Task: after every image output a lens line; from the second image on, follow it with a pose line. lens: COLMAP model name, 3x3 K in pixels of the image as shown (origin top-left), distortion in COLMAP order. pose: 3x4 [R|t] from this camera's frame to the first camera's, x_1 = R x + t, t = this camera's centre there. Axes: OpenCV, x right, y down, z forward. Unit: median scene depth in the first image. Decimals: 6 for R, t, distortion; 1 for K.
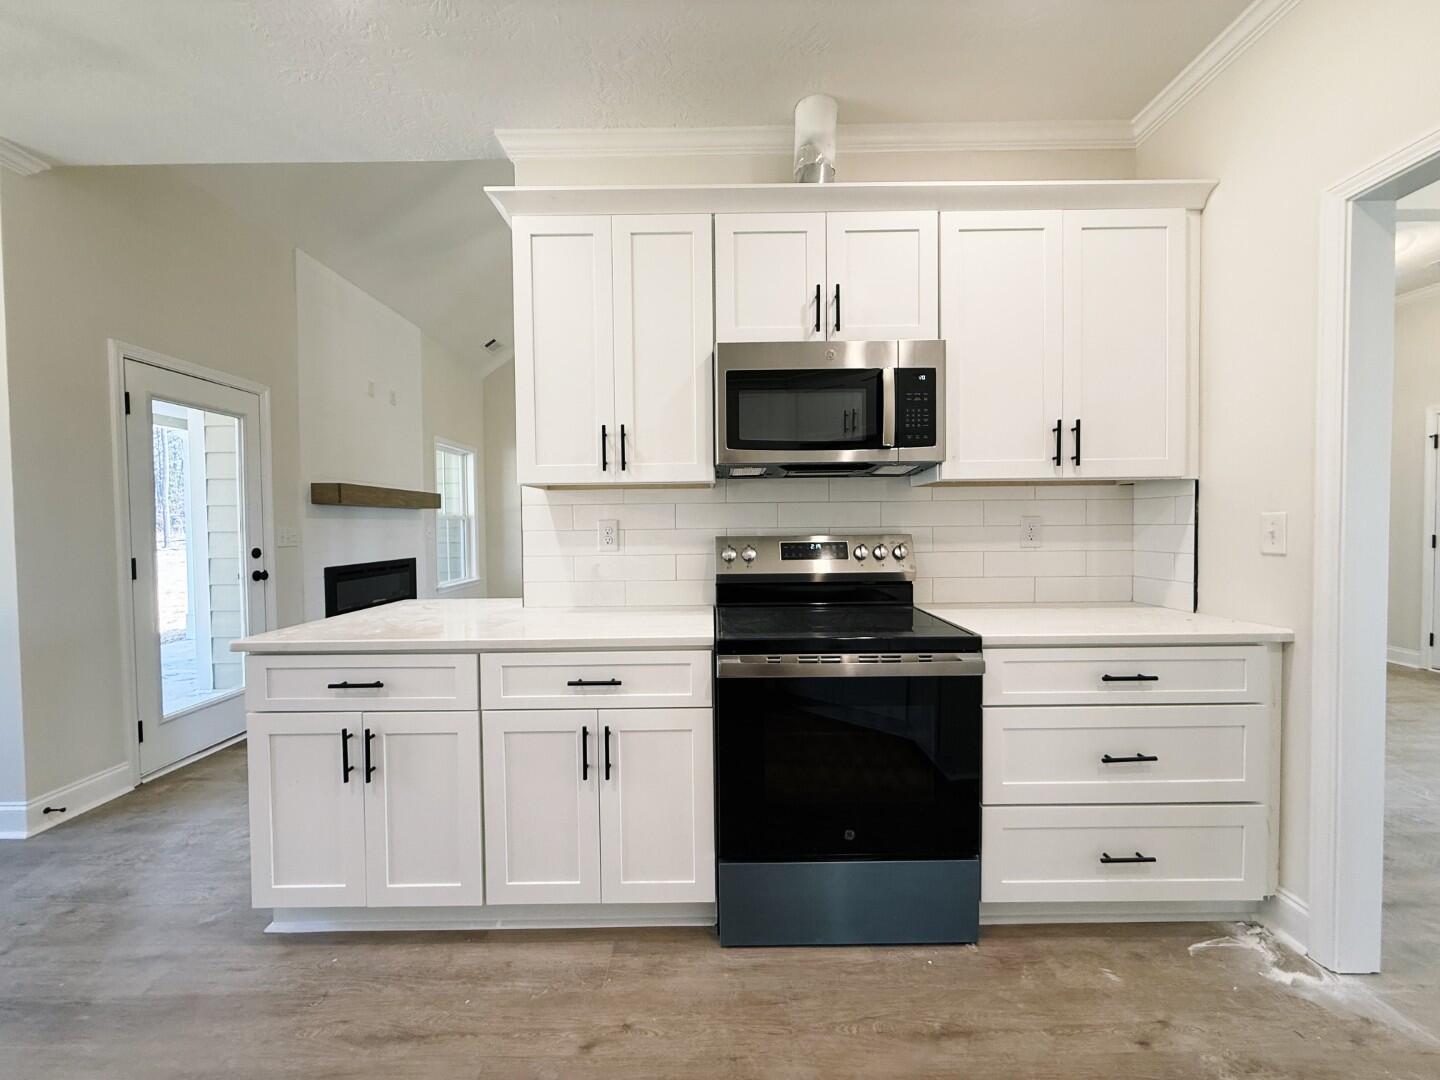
lens RADIAL K [[573.2, 0, 718.4], [0, 573.2, 538.6], [0, 0, 1]] dist [-0.001771, 0.000413]
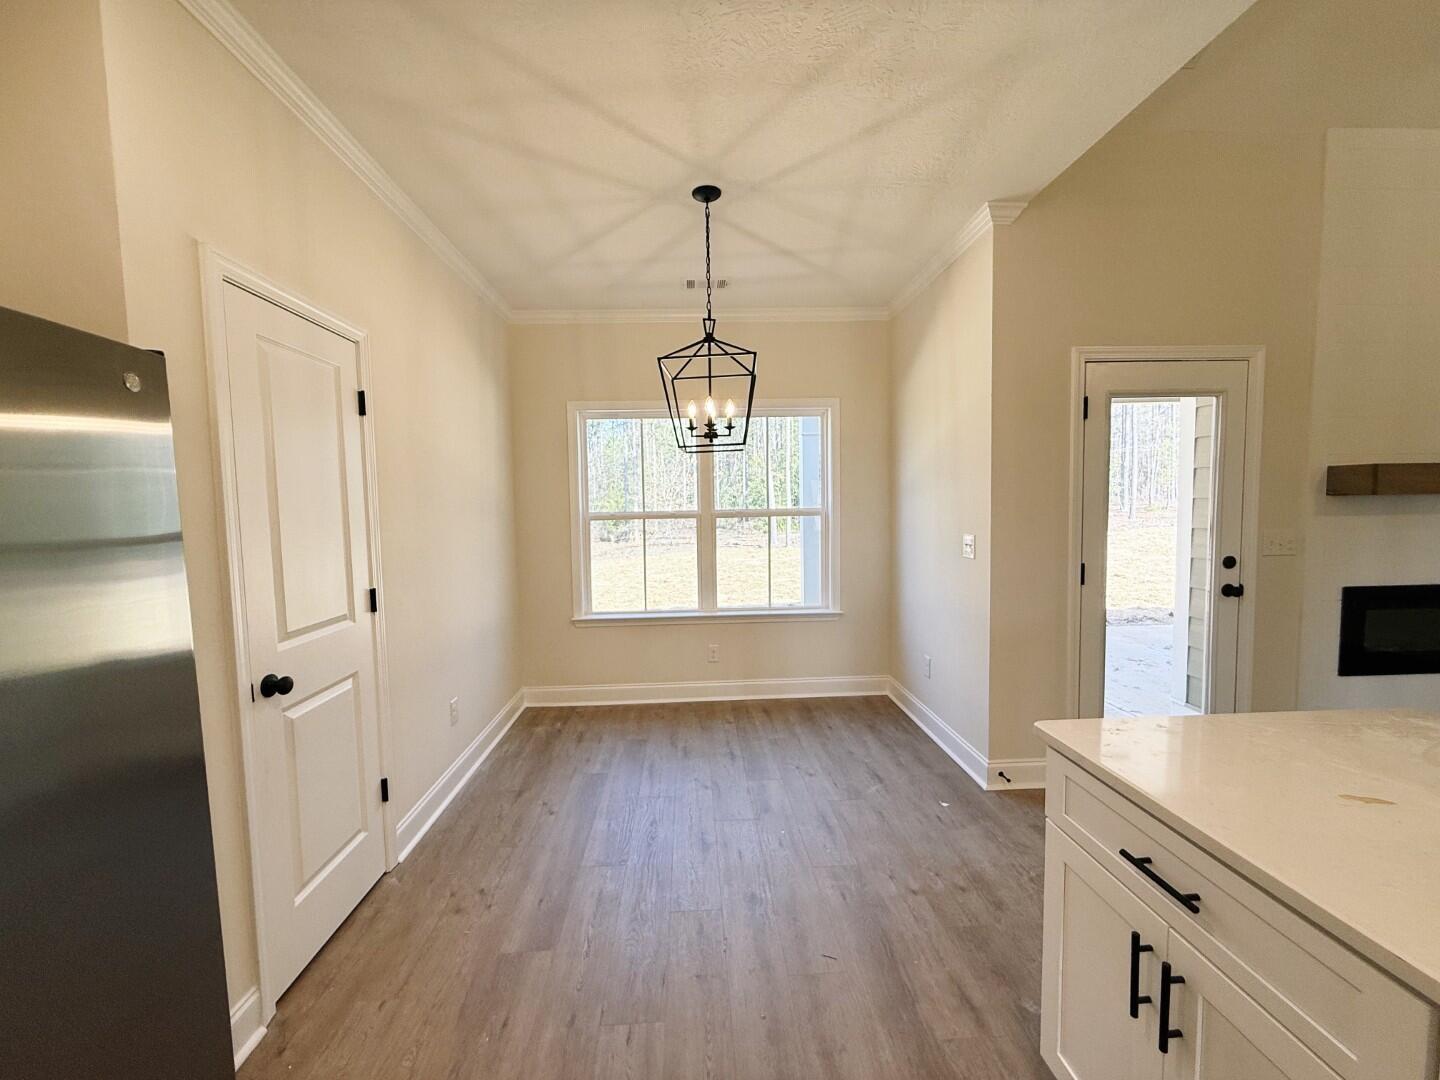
lens RADIAL K [[573.2, 0, 715.6], [0, 573.2, 538.2], [0, 0, 1]] dist [-0.001771, 0.000413]
pose [[0.045379, 0.074209, -0.996210, -0.065983], [-0.007400, 0.997235, 0.073948, -0.093502], [0.998942, 0.004017, 0.045802, 0.369185]]
